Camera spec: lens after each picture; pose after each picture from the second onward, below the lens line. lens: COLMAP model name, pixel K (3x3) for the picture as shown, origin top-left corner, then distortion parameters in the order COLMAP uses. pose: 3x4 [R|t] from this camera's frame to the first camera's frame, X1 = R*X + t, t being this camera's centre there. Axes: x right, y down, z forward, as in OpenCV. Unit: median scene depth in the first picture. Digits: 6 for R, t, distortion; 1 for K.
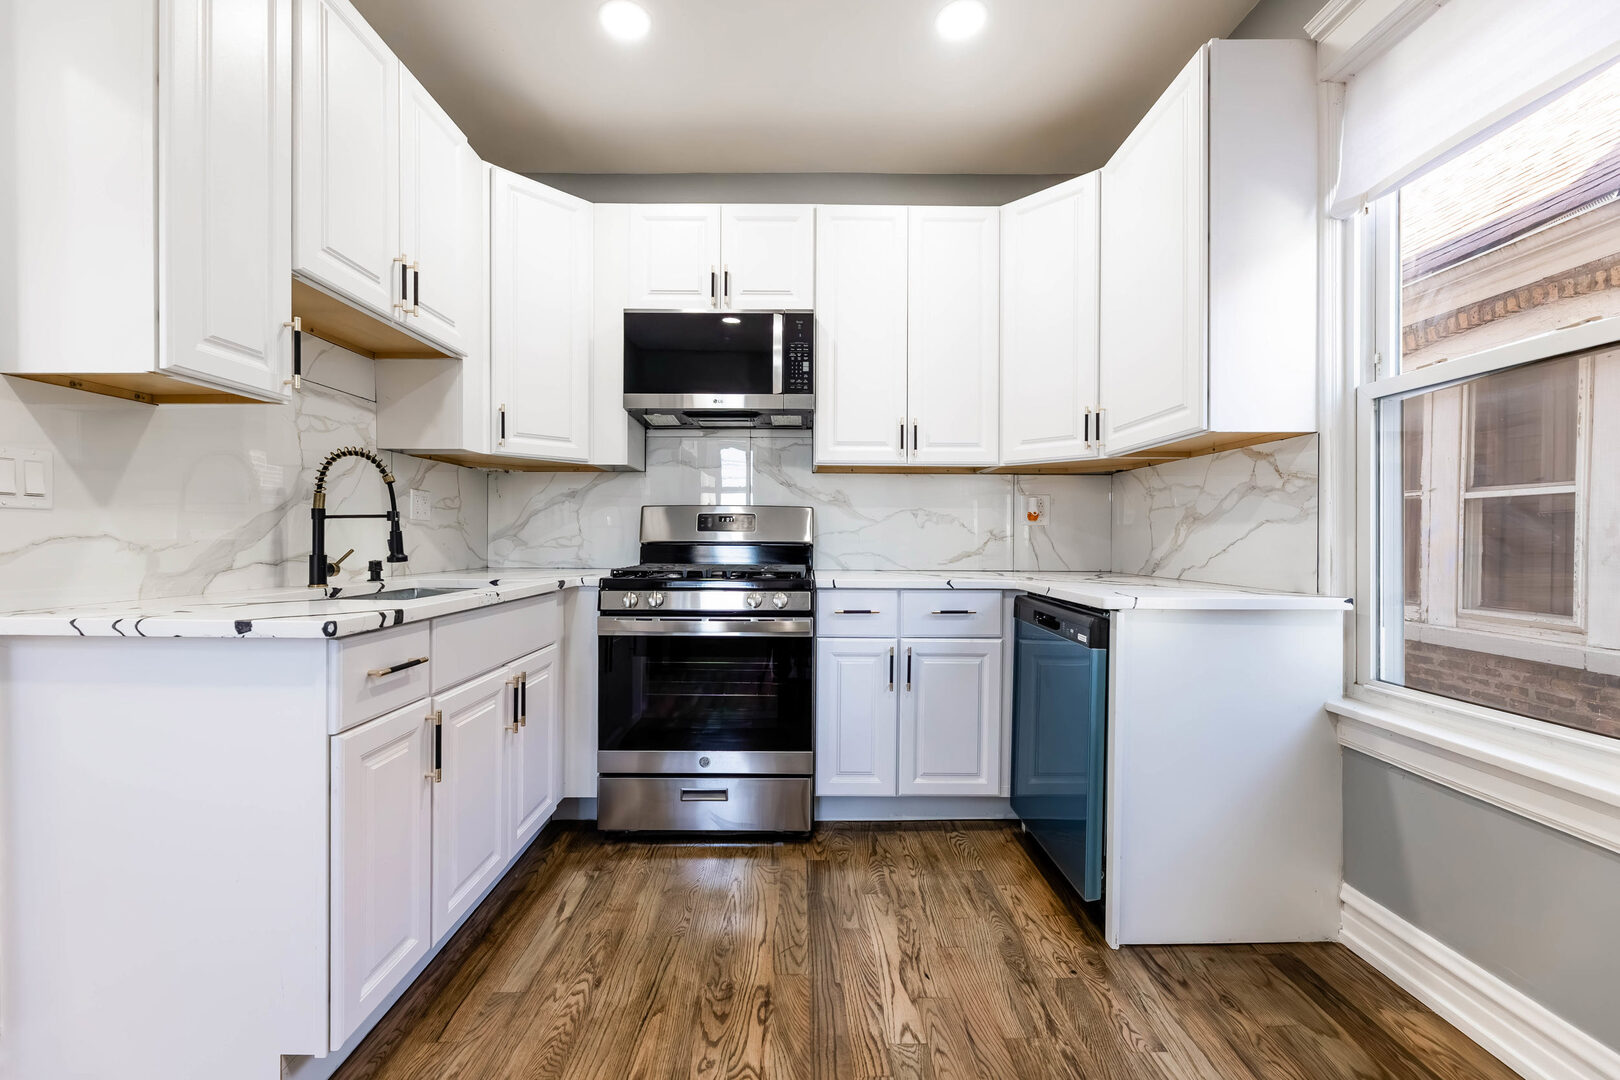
lens RADIAL K [[656.2, 0, 814.0], [0, 656.2, 540.3], [0, 0, 1]] dist [-0.002310, 0.000041]
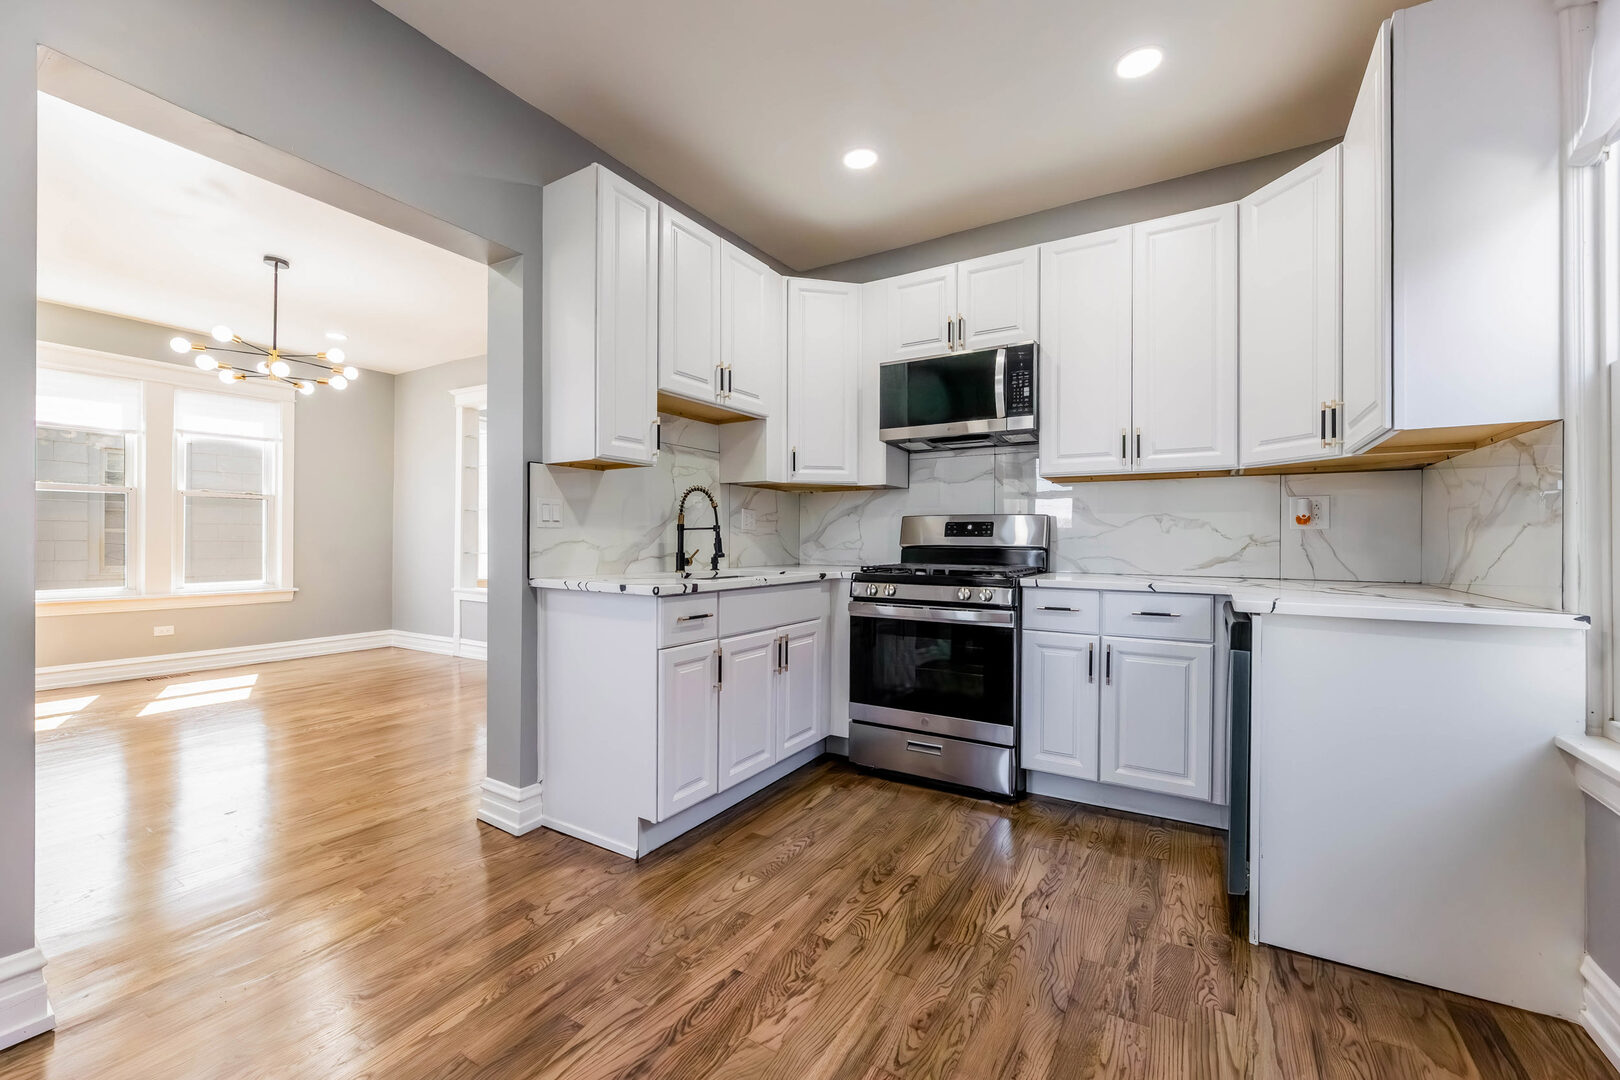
lens RADIAL K [[656.2, 0, 814.0], [0, 656.2, 540.3], [0, 0, 1]] dist [-0.002310, 0.000041]
pose [[0.853373, 0.000320, -0.521301, 0.311598], [-0.003525, 0.999980, -0.005157, -0.000859], [0.521289, 0.006238, 0.853357, -0.182799]]
